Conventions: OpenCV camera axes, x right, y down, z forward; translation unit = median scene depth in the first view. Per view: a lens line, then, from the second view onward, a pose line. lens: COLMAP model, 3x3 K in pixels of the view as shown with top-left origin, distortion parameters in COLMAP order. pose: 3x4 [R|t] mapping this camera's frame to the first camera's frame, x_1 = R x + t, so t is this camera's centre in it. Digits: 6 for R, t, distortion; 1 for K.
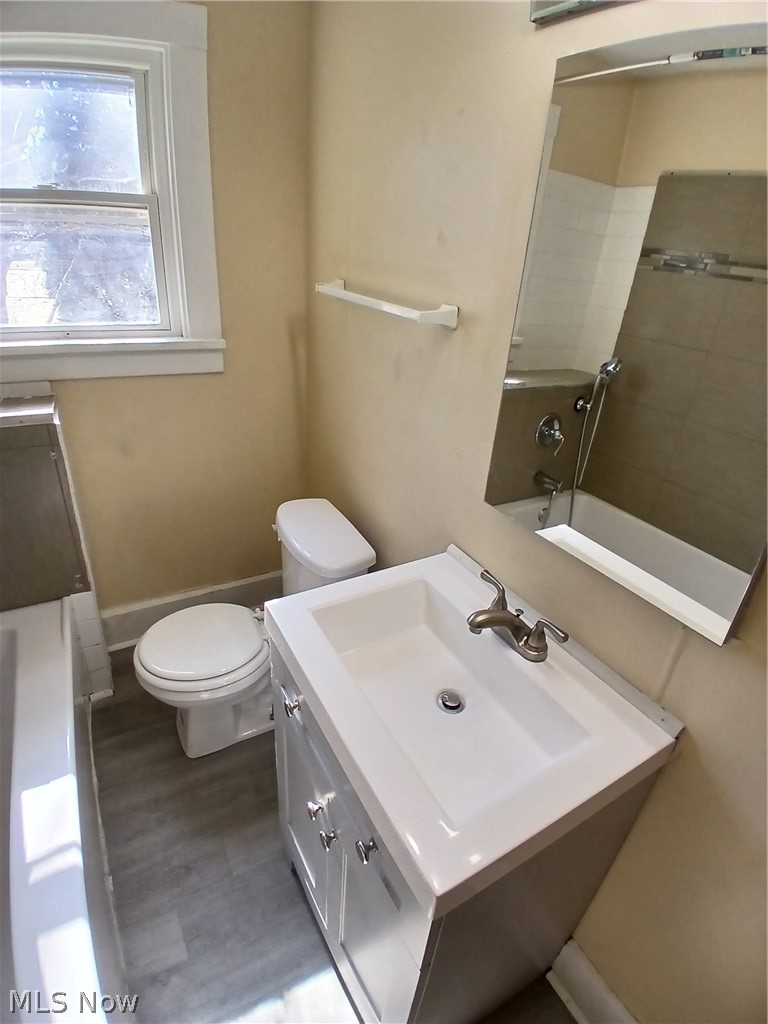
lens RADIAL K [[509.8, 0, 381.3], [0, 509.8, 501.4], [0, 0, 1]] dist [0.000470, -0.041936]
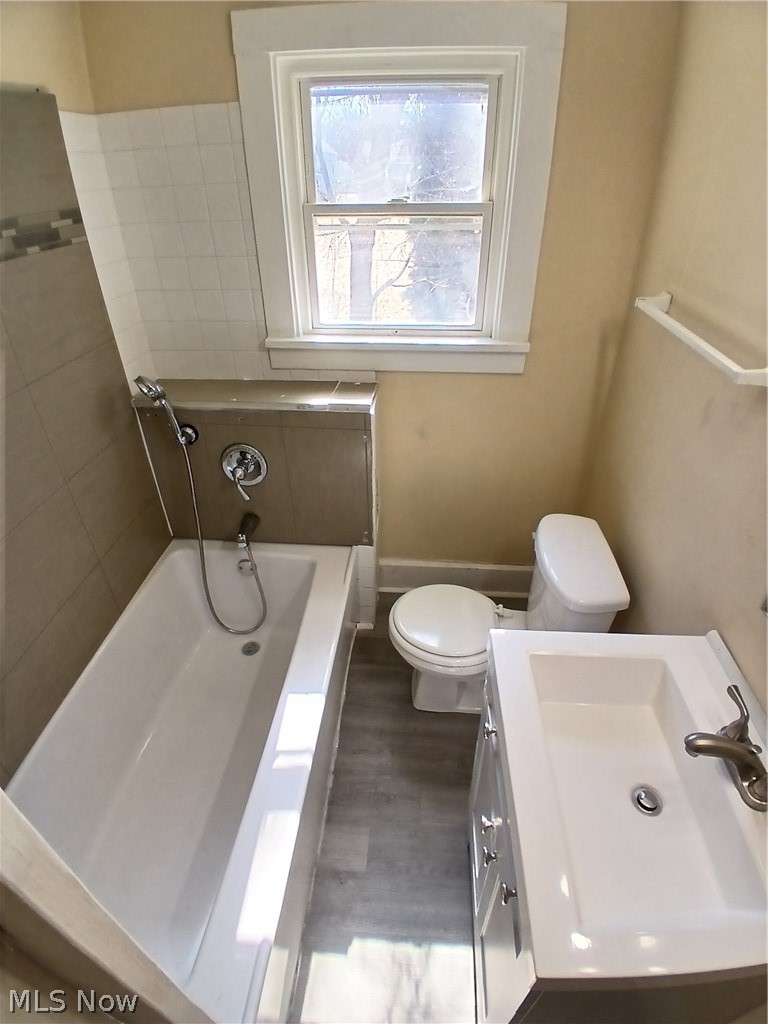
lens RADIAL K [[509.8, 0, 381.3], [0, 509.8, 501.4], [0, 0, 1]] dist [0.000470, -0.041936]
pose [[0.826420, 0.239796, -0.509439, 0.046451], [-0.190884, 0.970517, 0.147173, -0.126943], [0.529711, -0.024383, 0.847828, -0.026090]]
